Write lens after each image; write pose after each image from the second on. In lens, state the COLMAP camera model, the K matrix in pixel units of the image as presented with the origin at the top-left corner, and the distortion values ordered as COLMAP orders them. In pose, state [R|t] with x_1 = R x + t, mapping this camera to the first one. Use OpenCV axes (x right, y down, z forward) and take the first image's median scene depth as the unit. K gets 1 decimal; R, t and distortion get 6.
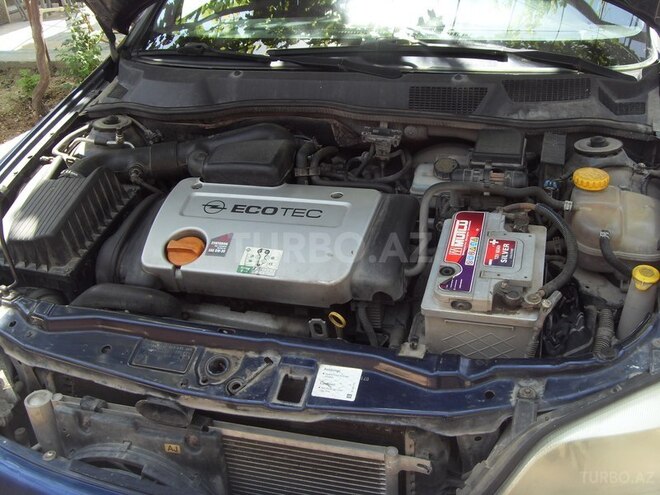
lens RADIAL K [[707.7, 0, 329.3], [0, 707.7, 249.1], [0, 0, 1]] dist [-0.115606, 0.000000]
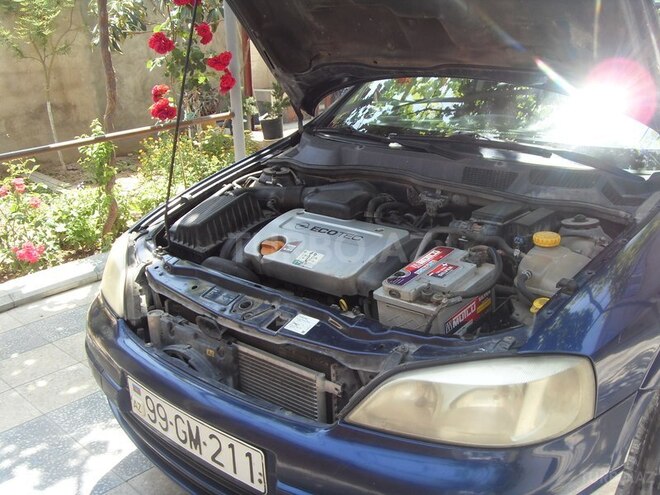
lens RADIAL K [[707.7, 0, 329.1], [0, 707.7, 249.6], [0, 0, 1]] dist [-0.115606, 0.000000]
pose [[0.900037, 0.160986, -0.404989, 0.533901], [-0.224458, 0.967777, -0.114131, 0.156035], [0.373566, 0.193625, 0.907170, -0.330919]]
